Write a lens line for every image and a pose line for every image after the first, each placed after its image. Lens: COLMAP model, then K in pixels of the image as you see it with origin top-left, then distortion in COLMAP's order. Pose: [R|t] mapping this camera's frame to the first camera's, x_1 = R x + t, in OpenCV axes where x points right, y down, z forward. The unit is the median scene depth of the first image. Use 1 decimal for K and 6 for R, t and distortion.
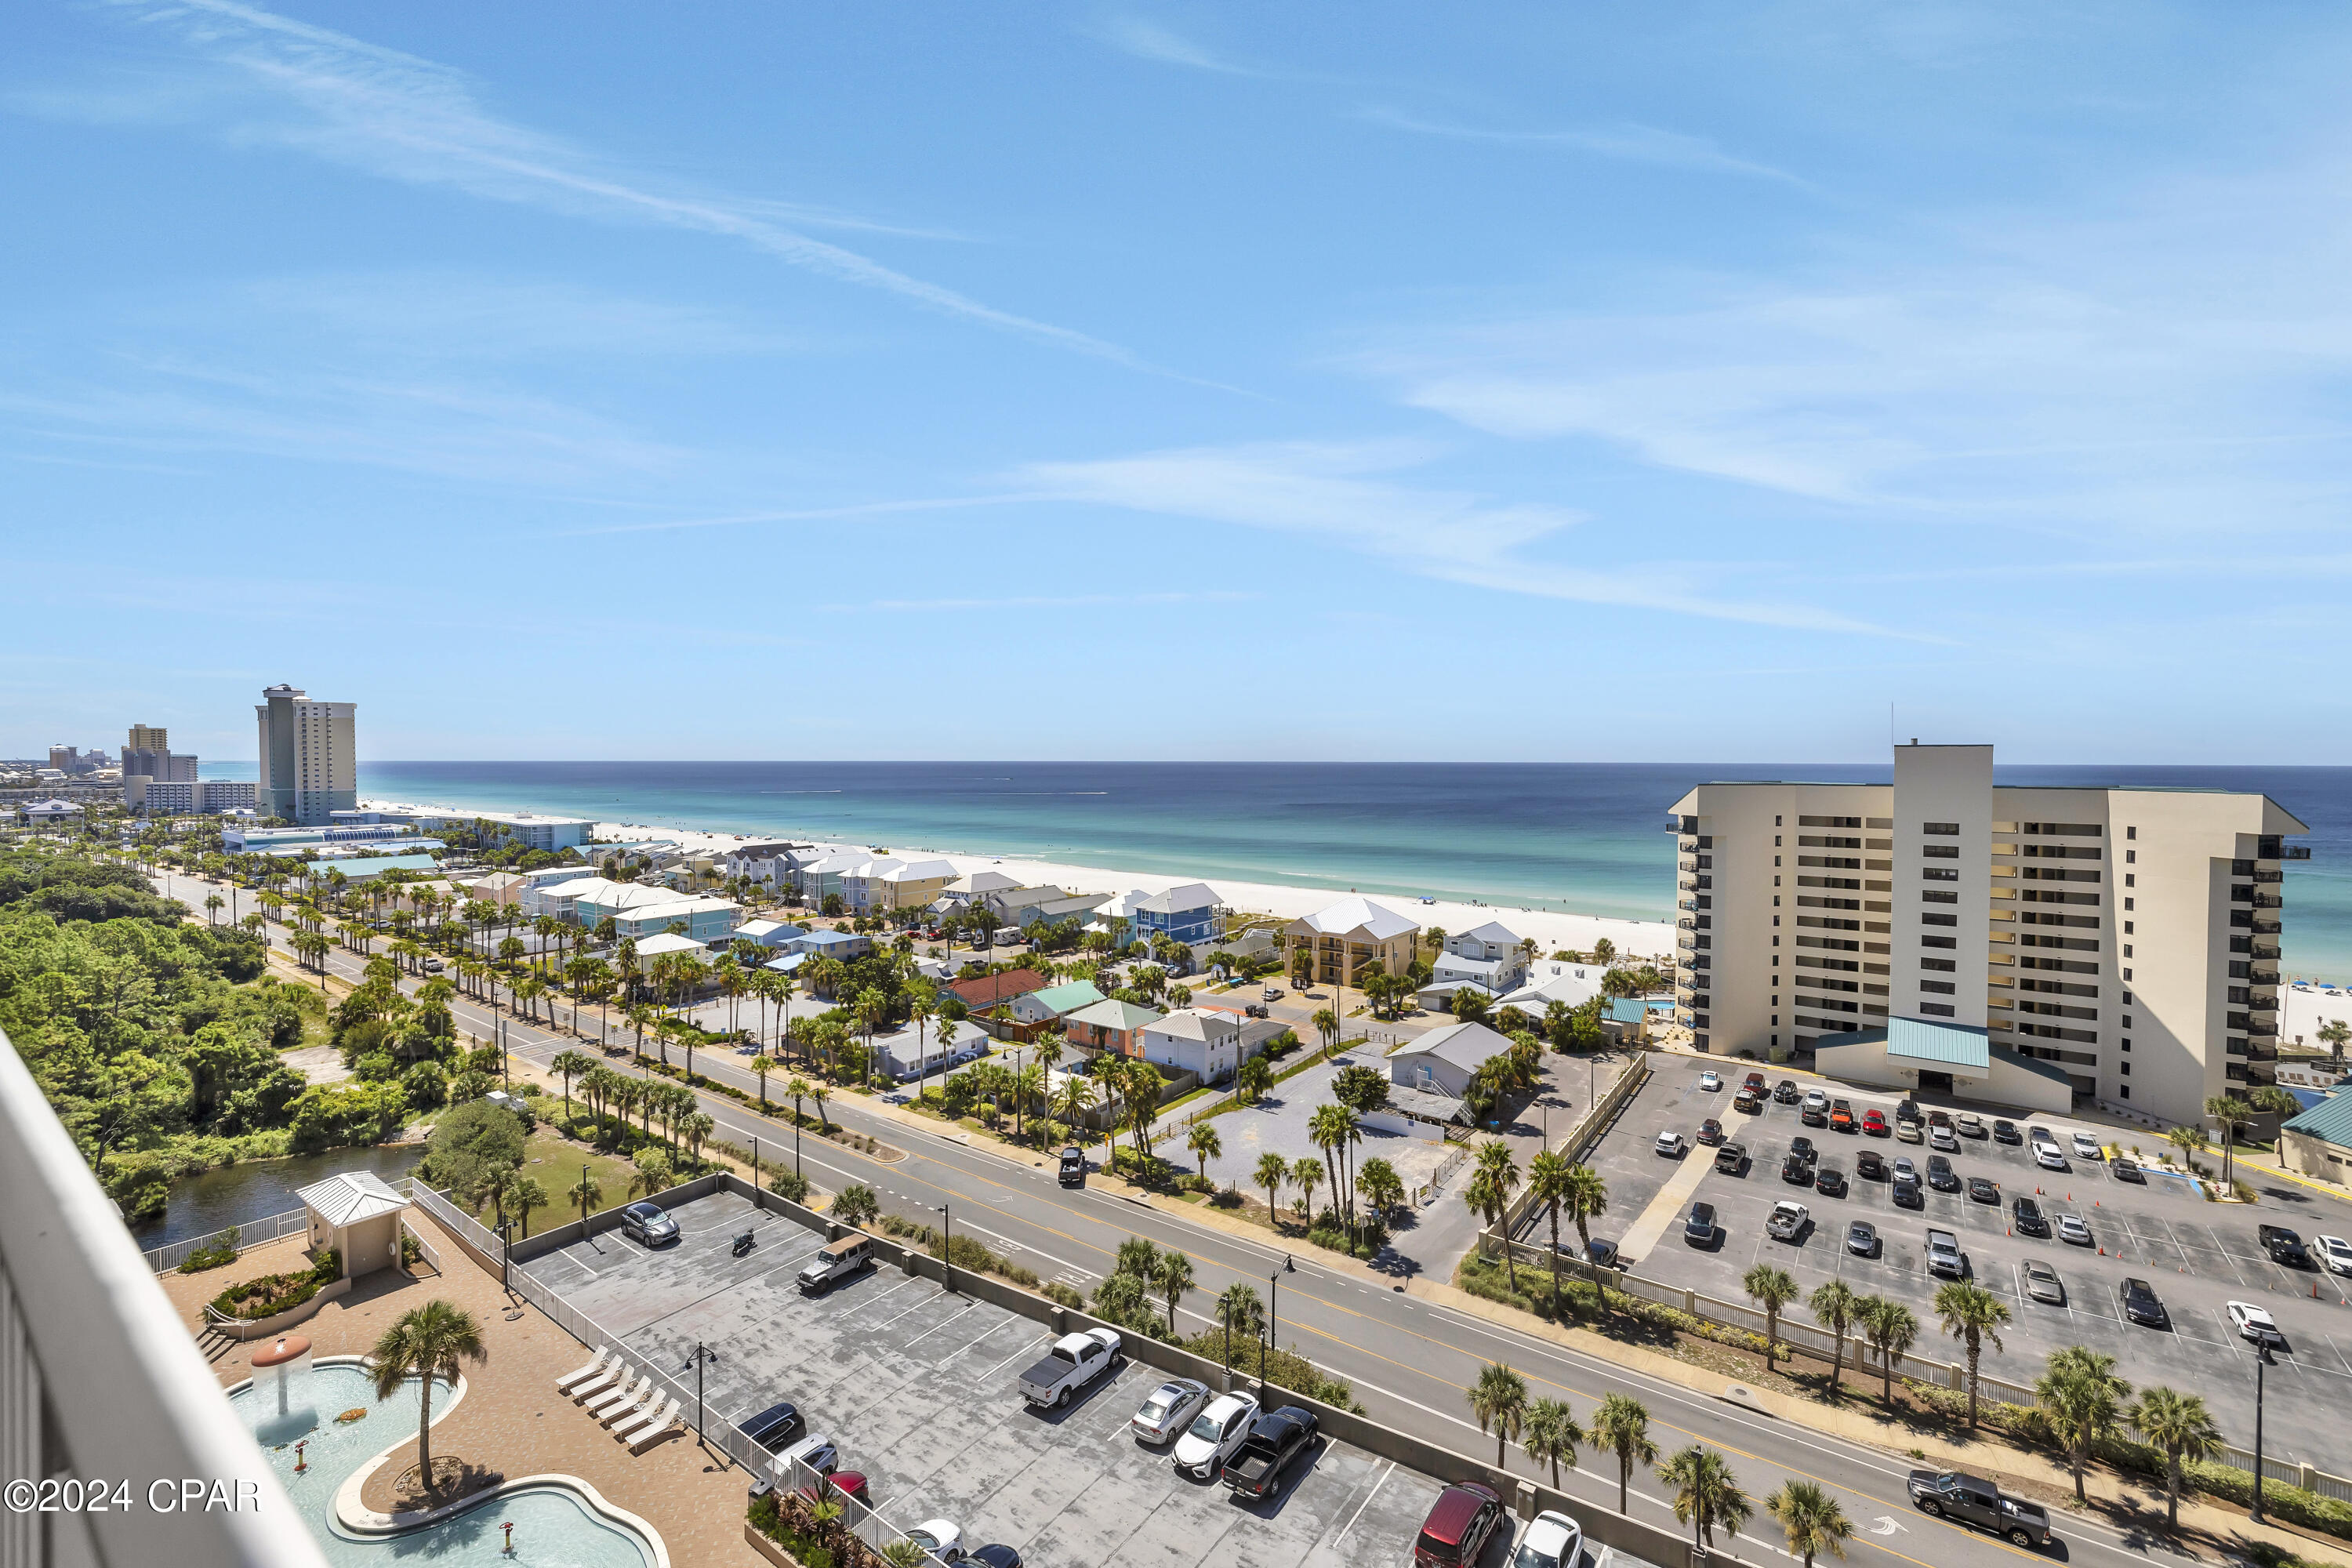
lens RADIAL K [[1005.4, 0, 1170.2], [0, 1005.4, 775.3], [0, 0, 1]] dist [0.003755, 0.000134]
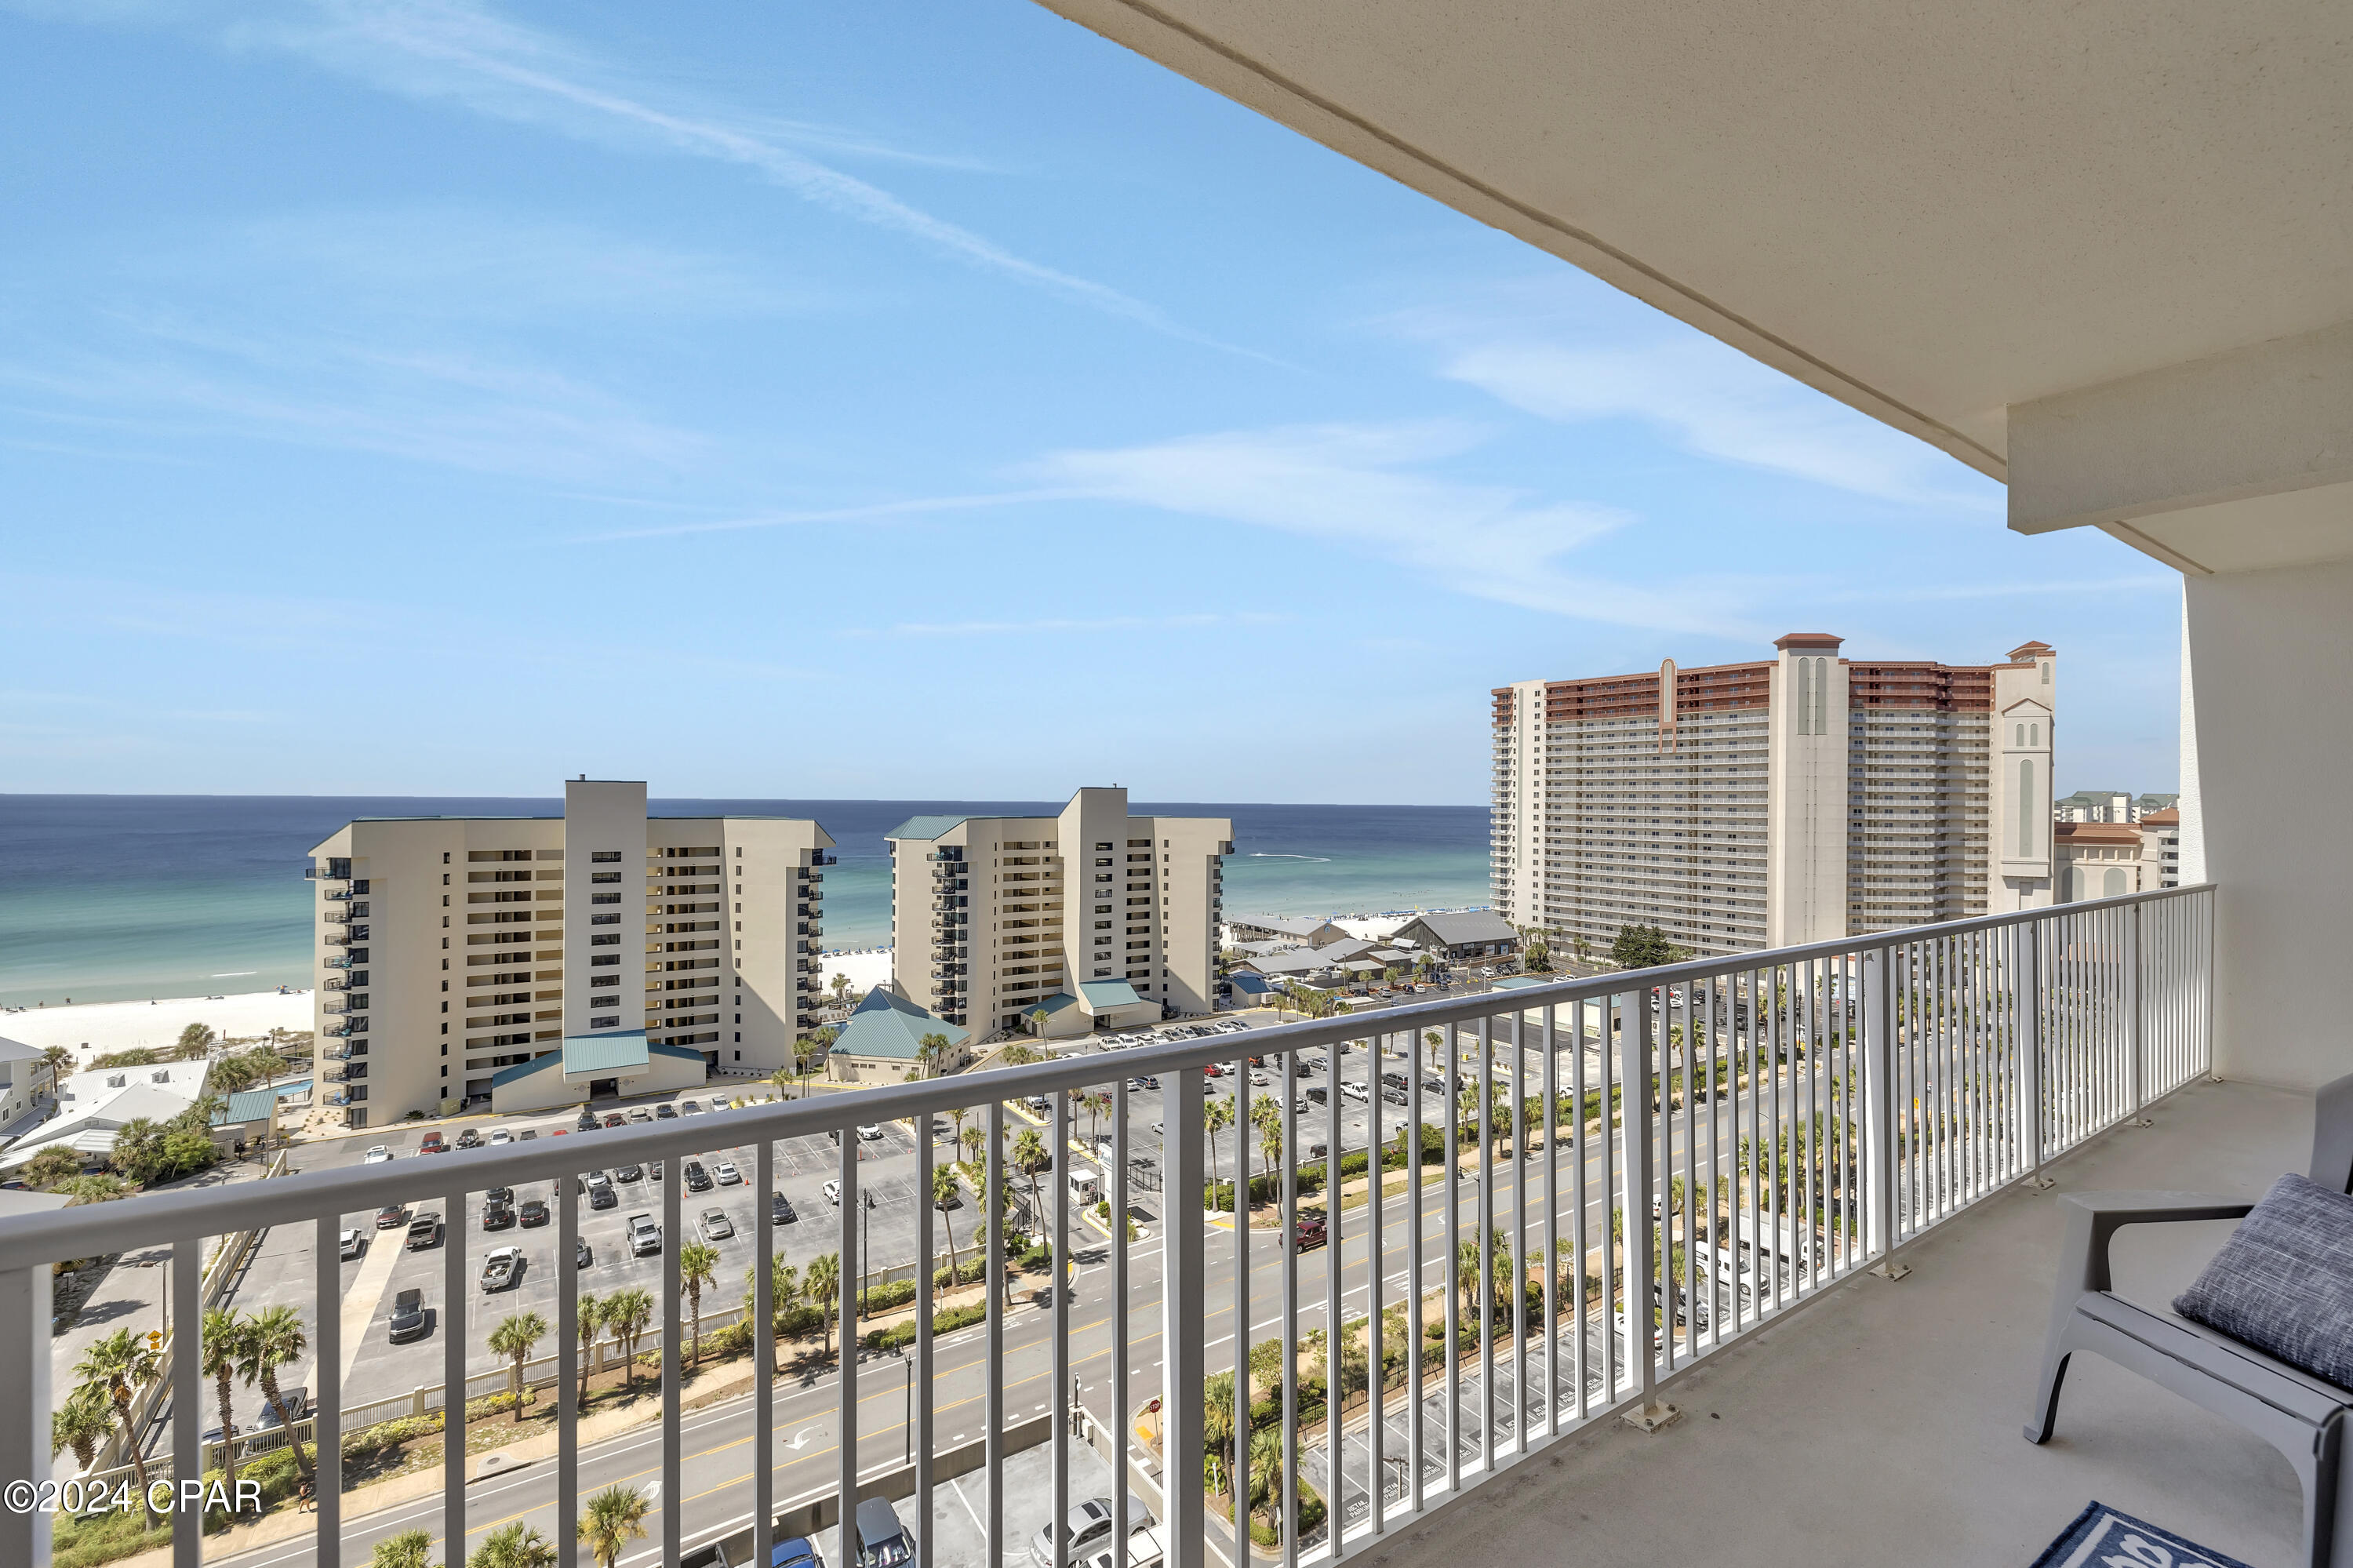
lens RADIAL K [[1027.5, 0, 1169.6], [0, 1027.5, 791.7], [0, 0, 1]] dist [0.005019, -0.001015]
pose [[0.332296, 0.007273, 0.943147, -0.094181], [0.007631, 0.999917, -0.010399, -0.001903], [-0.943144, 0.010652, 0.332213, 0.046870]]
